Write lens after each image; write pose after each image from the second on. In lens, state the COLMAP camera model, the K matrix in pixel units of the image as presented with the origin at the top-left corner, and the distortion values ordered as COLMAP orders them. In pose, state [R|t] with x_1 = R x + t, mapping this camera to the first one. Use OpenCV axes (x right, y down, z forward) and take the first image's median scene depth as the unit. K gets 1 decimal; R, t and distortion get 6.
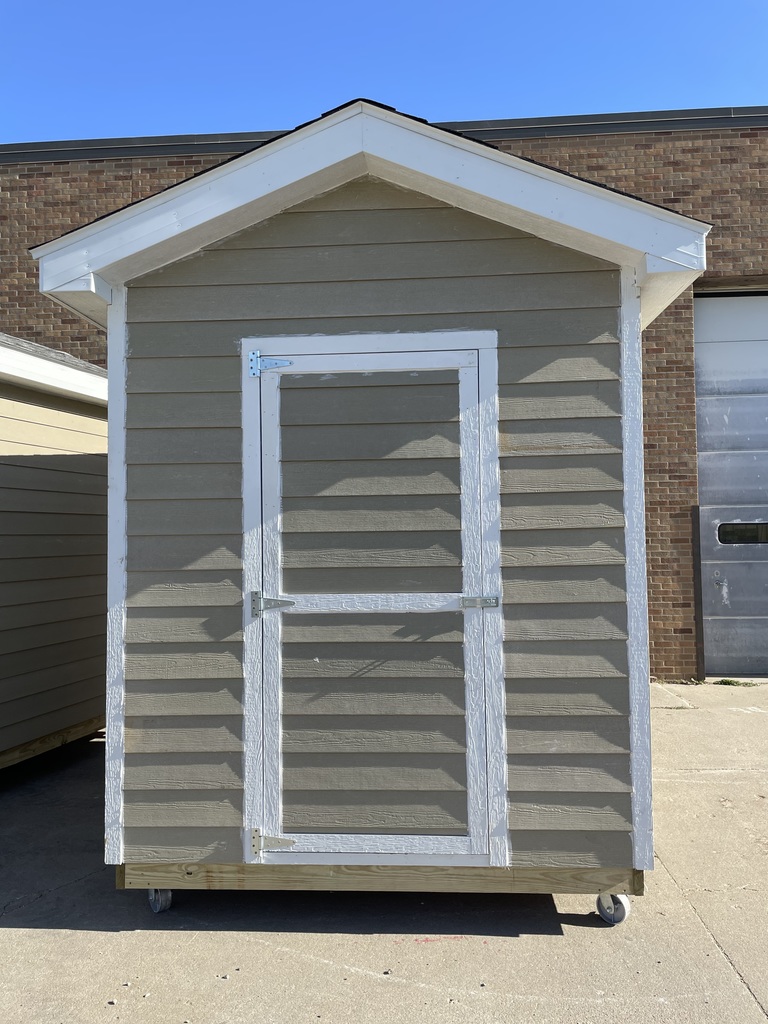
lens RADIAL K [[771.3, 0, 384.0], [0, 771.3, 512.0], [0, 0, 1]] dist [0.091234, -0.130696]
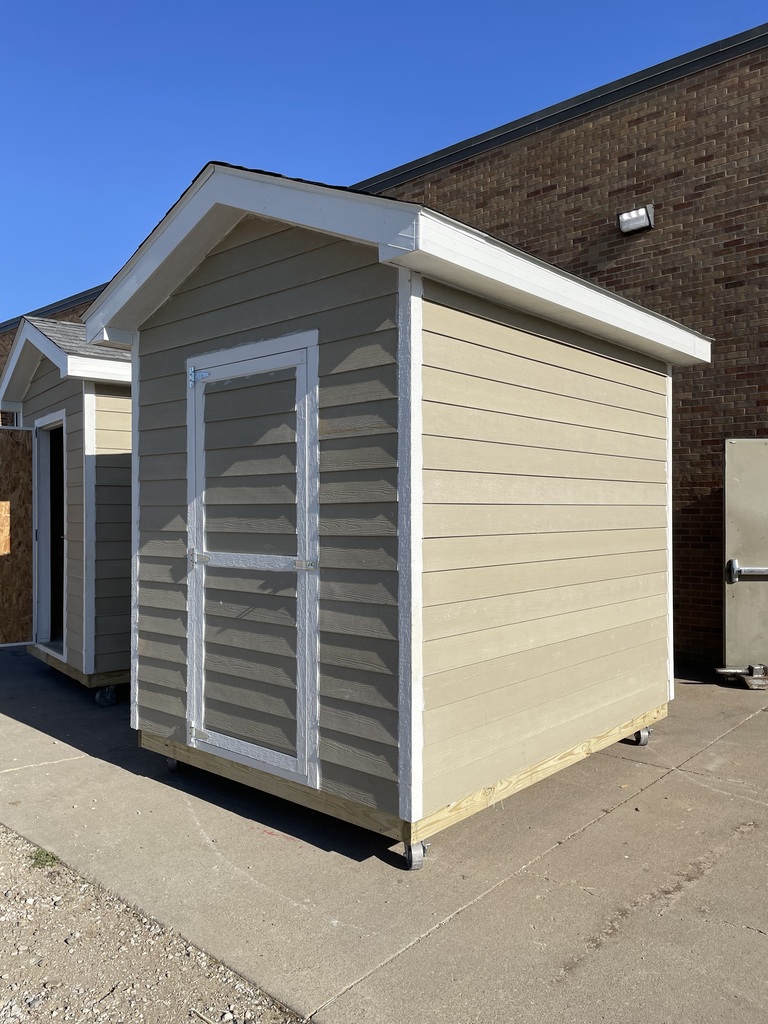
lens RADIAL K [[771.3, 0, 384.0], [0, 771.3, 512.0], [0, 0, 1]] dist [0.091234, -0.130696]
pose [[0.788586, 0.013081, -0.614785, 0.931015], [0.009664, 0.999387, 0.033661, -0.002017], [0.614849, -0.032486, 0.787976, 0.148514]]
